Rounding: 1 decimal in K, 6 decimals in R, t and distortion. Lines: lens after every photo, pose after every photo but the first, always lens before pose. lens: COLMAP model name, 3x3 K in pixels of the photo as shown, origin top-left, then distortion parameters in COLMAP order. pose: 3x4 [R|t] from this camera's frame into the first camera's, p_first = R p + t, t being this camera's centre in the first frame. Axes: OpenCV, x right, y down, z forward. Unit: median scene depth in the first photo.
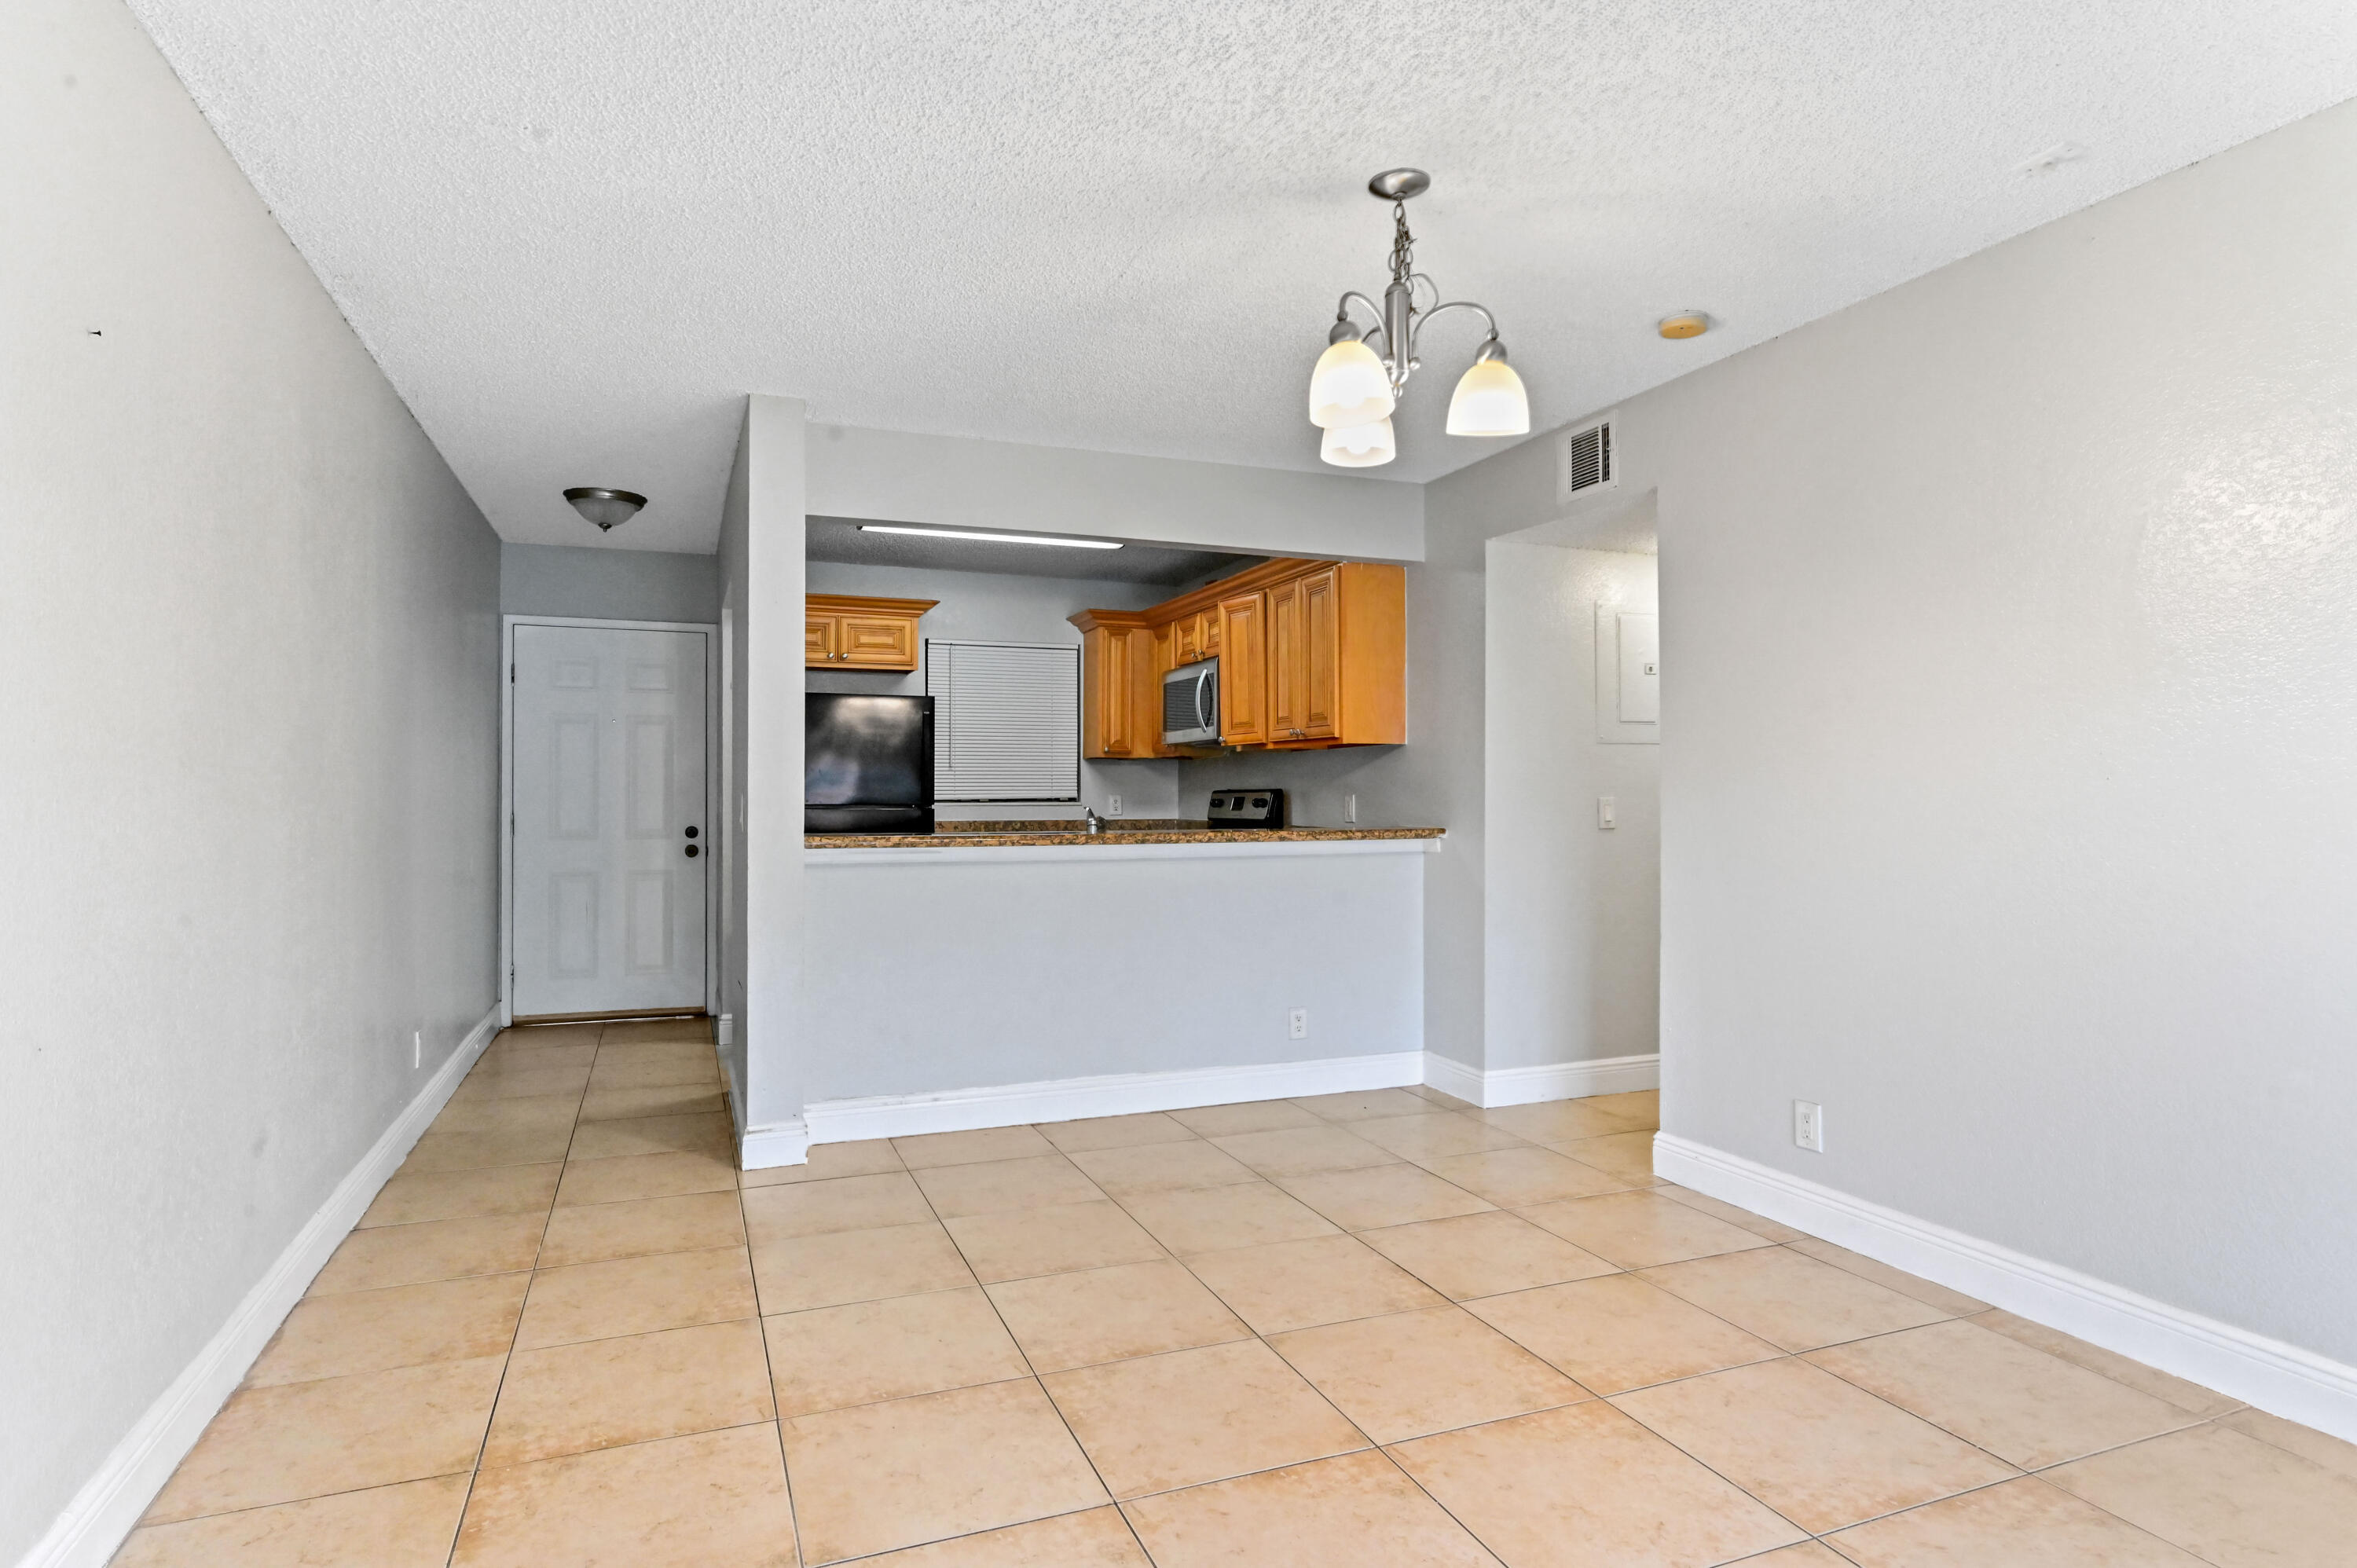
lens RADIAL K [[1233.7, 0, 1174.5], [0, 1233.7, 763.8], [0, 0, 1]] dist [-0.003580, 0.000819]
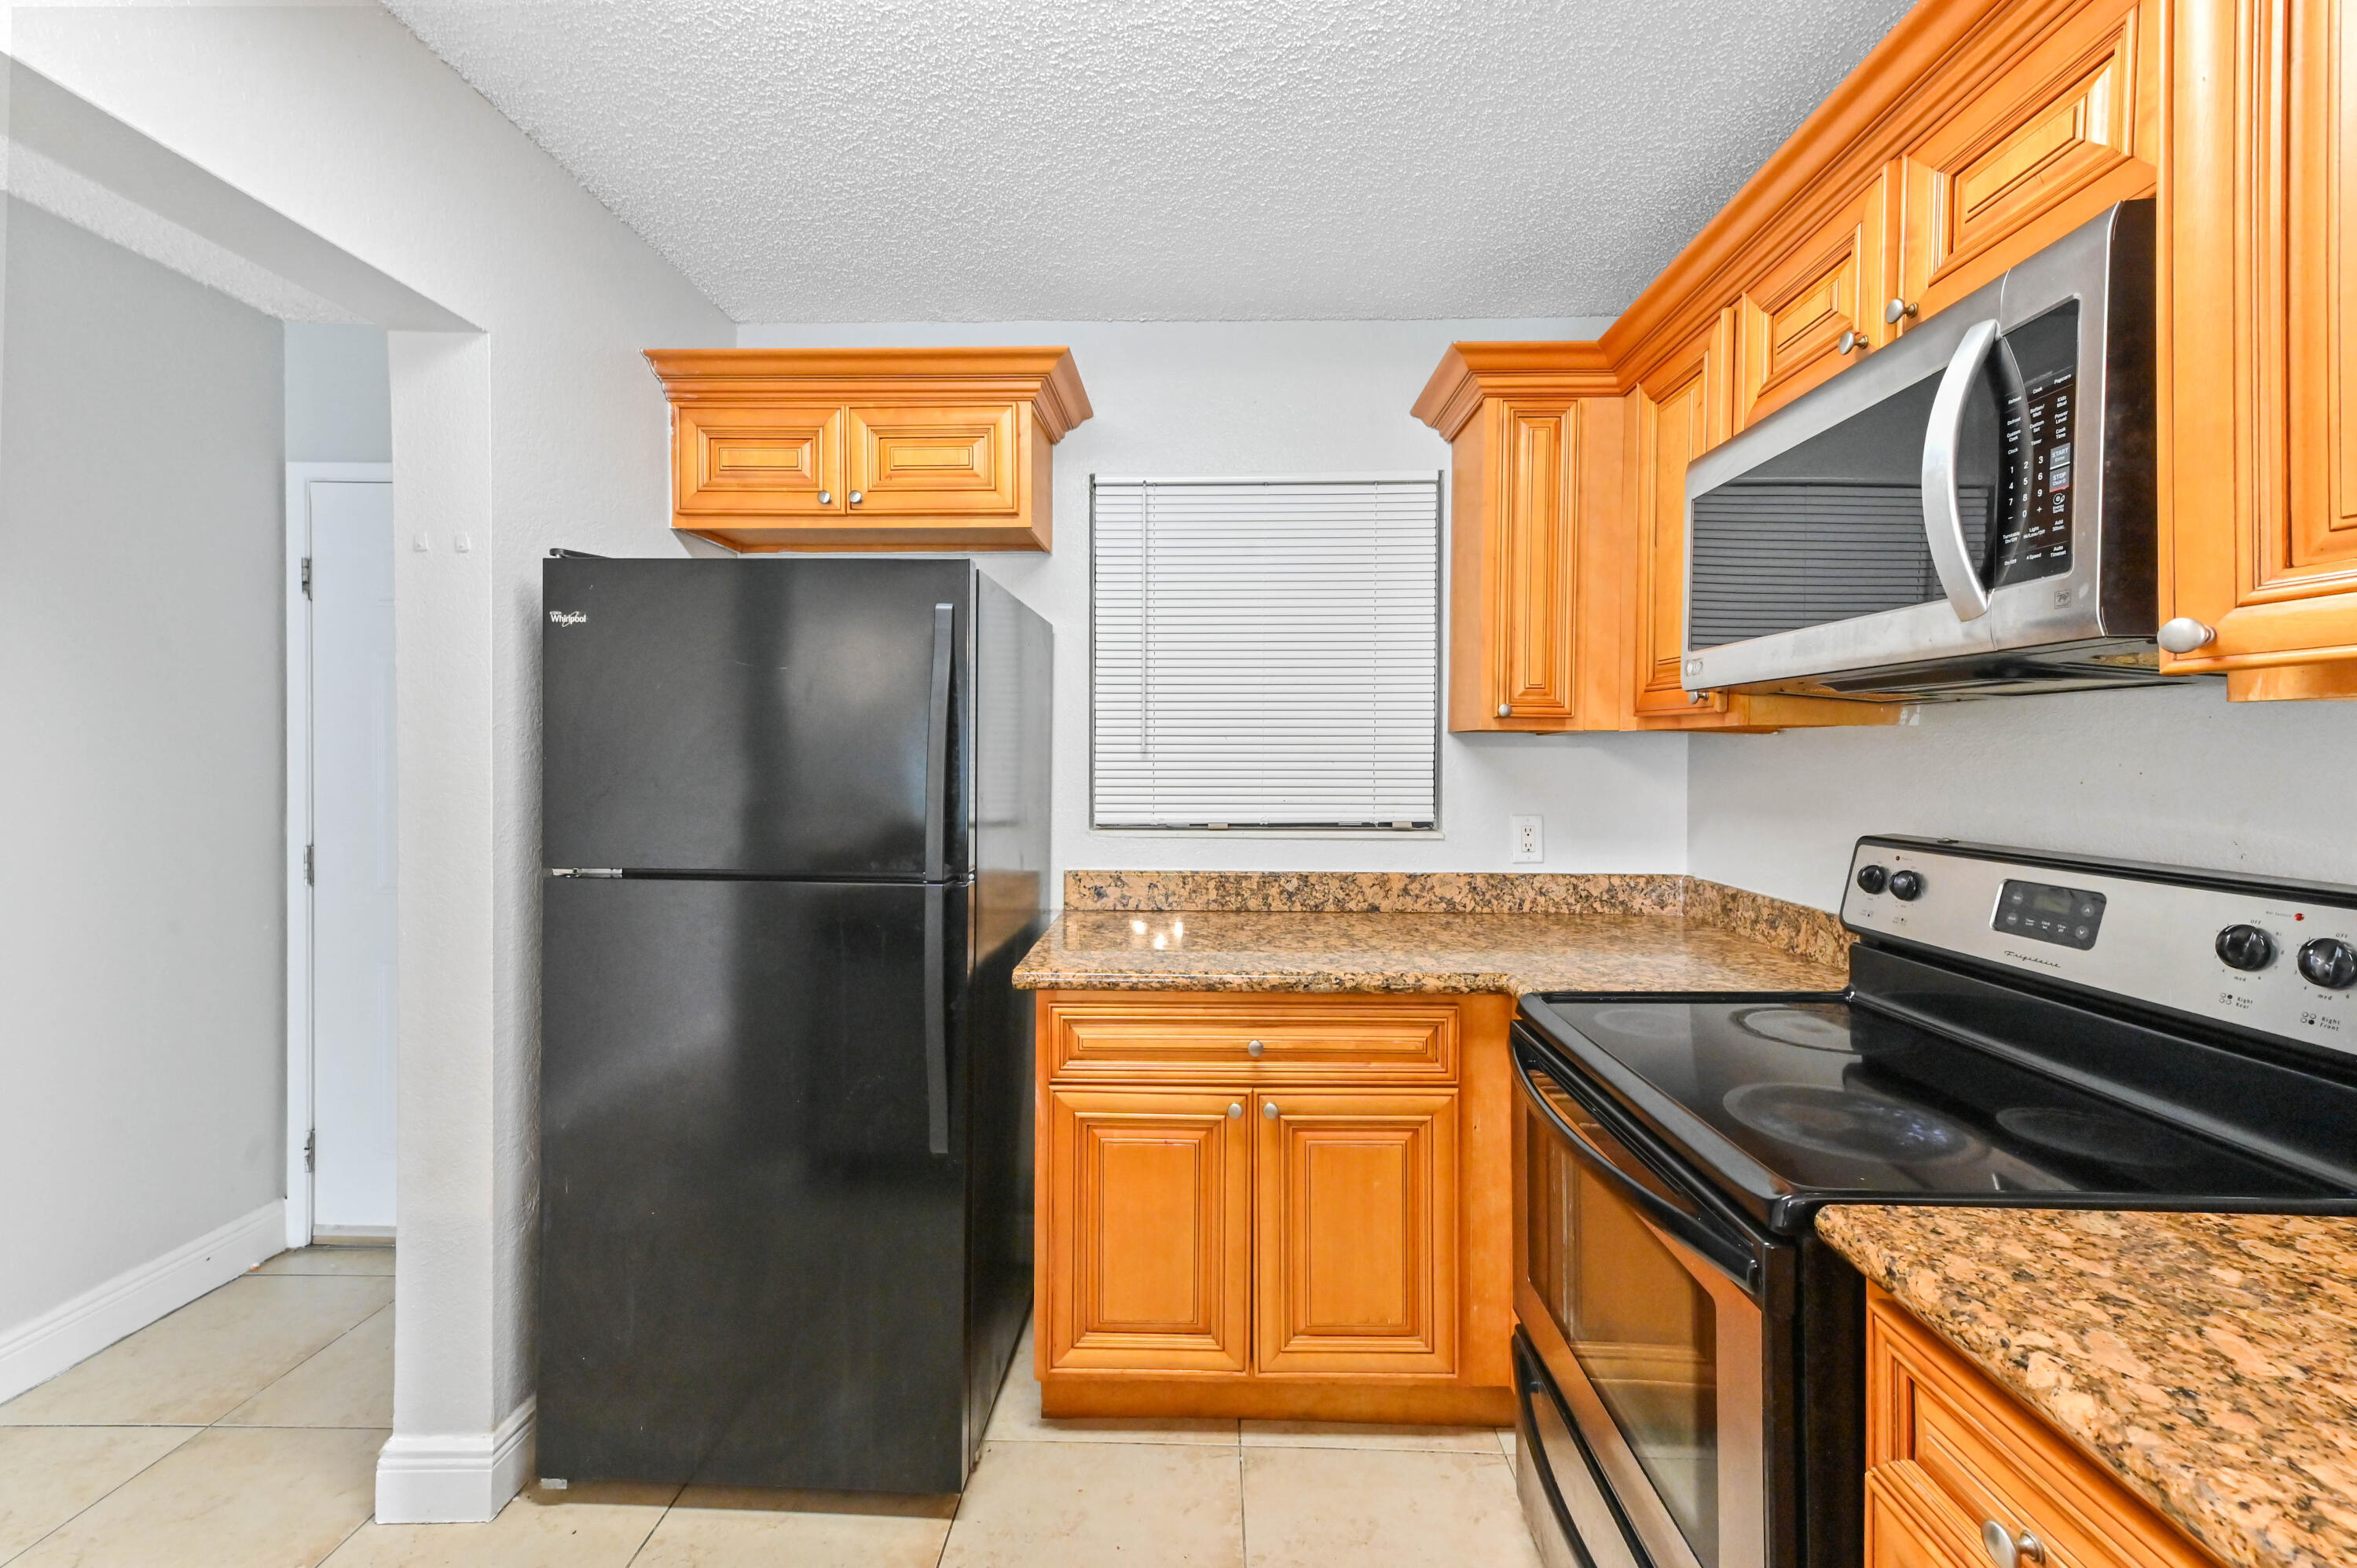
lens RADIAL K [[922.6, 0, 1170.4], [0, 922.6, 760.0], [0, 0, 1]] dist [0.009509, 0.002008]
pose [[0.918786, 0.004759, -0.394727, -0.036243], [0.007120, 0.999565, 0.028626, -0.004283], [0.394691, -0.029112, 0.918352, 0.678003]]
